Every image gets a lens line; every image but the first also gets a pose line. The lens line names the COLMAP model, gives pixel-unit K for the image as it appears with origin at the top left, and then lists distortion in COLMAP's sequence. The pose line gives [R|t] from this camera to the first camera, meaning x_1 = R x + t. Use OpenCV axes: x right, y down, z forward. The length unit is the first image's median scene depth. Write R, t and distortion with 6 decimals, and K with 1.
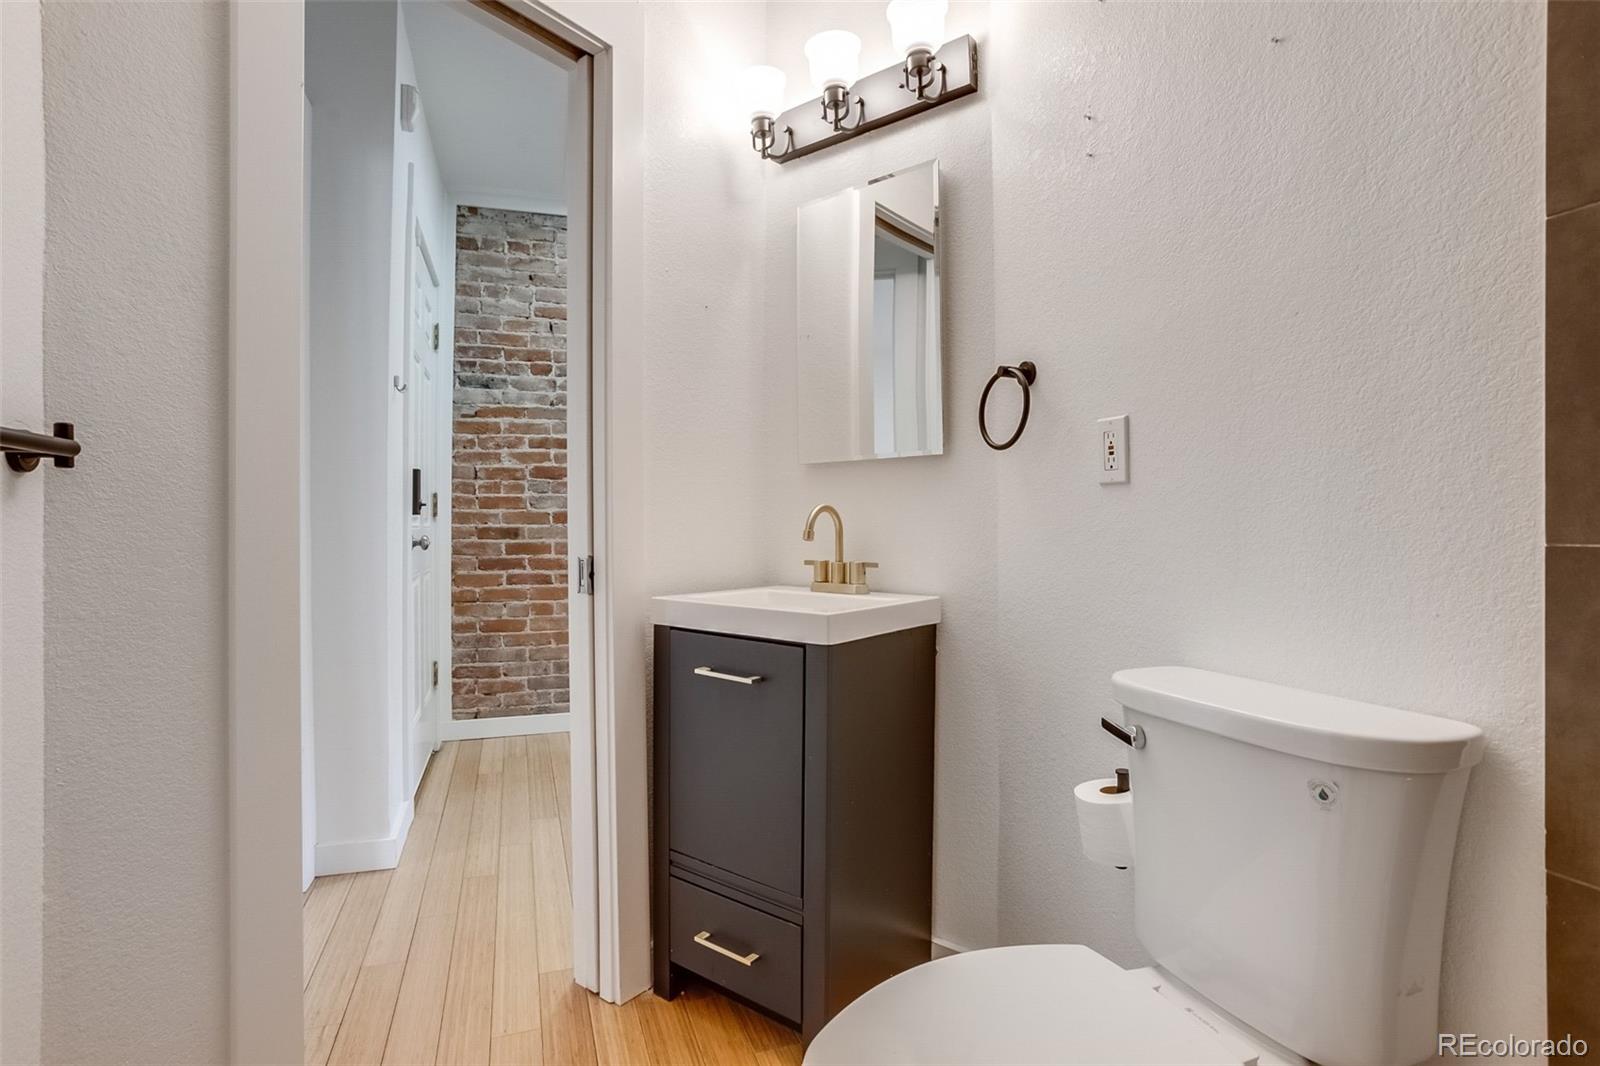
lens RADIAL K [[780.0, 0, 804.4], [0, 780.0, 527.6], [0, 0, 1]] dist [-0.077349, 0.047372]
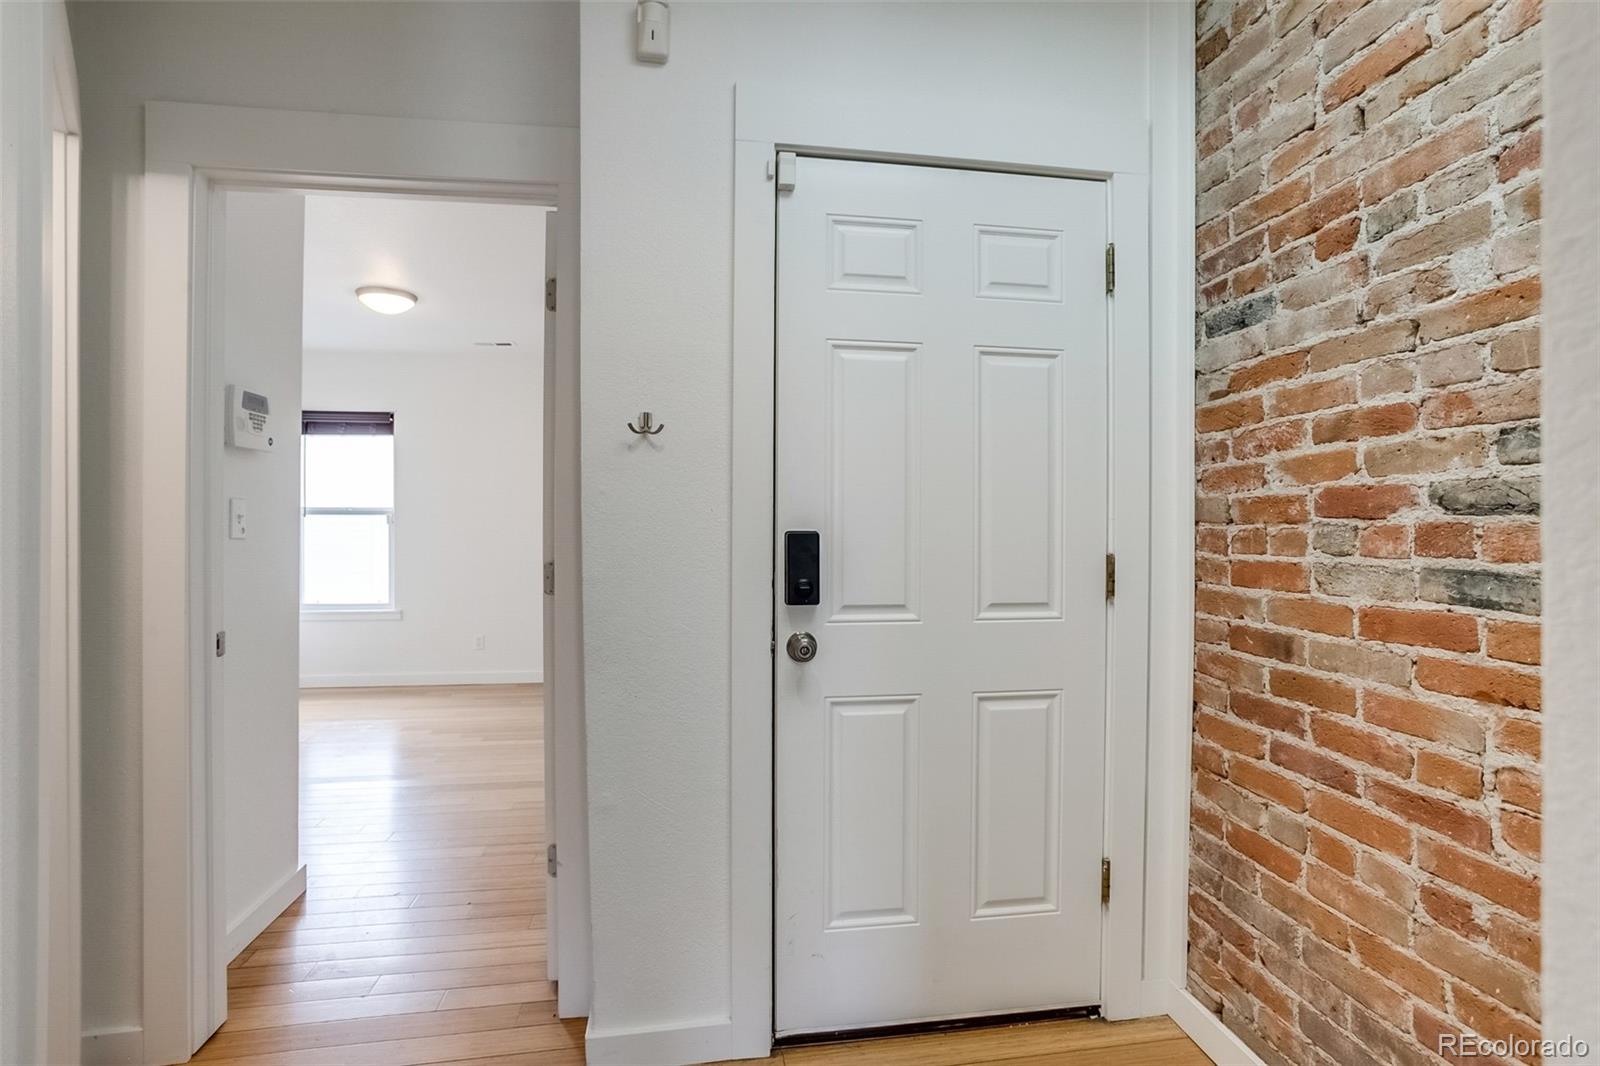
lens RADIAL K [[780.8, 0, 800.0], [0, 780.8, 533.0], [0, 0, 1]] dist [-0.069846, 0.040179]
pose [[-0.204063, 0.006109, -0.978939, 0.093821], [-0.011379, 0.999898, 0.008612, -0.057242], [0.978892, 0.012897, -0.203973, 0.825493]]
